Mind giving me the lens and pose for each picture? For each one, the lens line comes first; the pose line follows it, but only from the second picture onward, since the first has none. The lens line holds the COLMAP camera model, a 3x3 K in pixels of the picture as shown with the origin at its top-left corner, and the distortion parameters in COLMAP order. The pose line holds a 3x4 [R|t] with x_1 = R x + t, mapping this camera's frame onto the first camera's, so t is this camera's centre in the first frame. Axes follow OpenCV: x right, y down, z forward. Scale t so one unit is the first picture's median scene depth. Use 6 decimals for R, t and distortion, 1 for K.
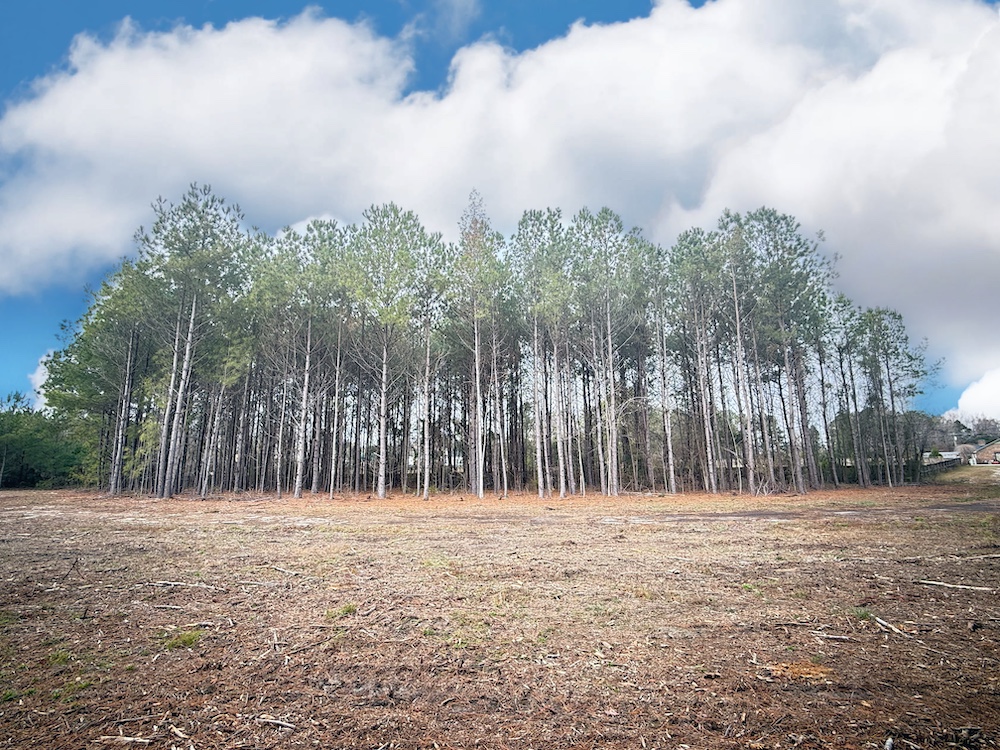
lens RADIAL K [[470.7, 0, 497.6], [0, 470.7, 372.8], [0, 0, 1]] dist [0.017373, -0.003507]
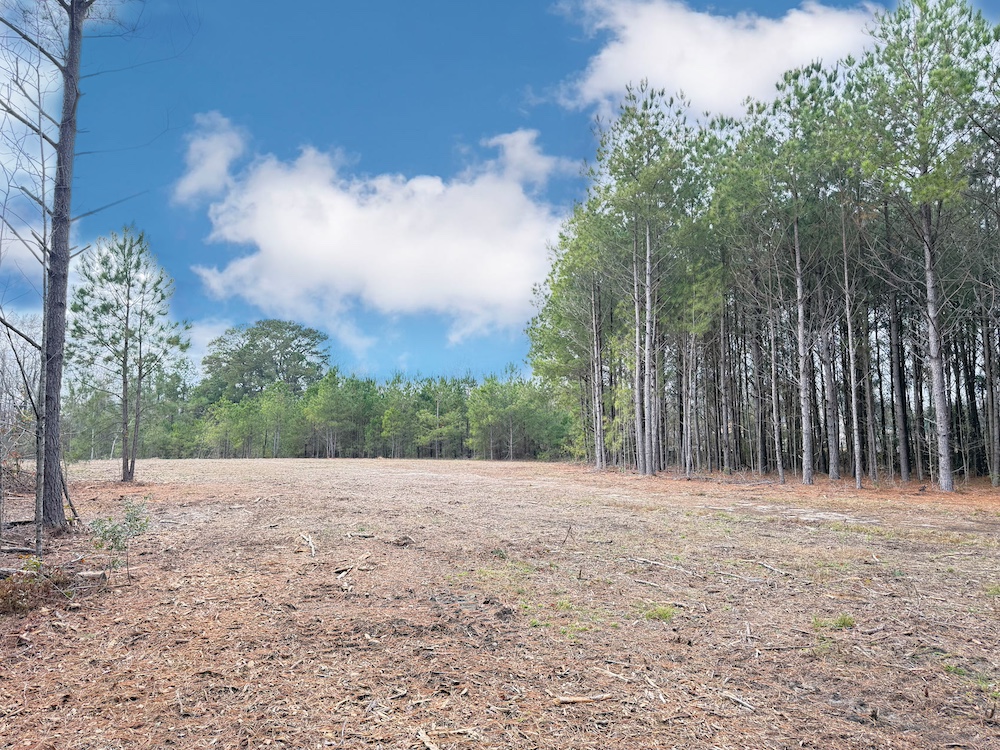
lens RADIAL K [[706.9, 0, 501.6], [0, 706.9, 376.1], [0, 0, 1]] dist [0.039346, -0.047530]
pose [[0.689871, -0.062548, -0.721225, 0.251695], [0.138941, 0.989179, 0.047114, -0.036017], [0.710474, -0.132710, 0.691096, -0.211352]]
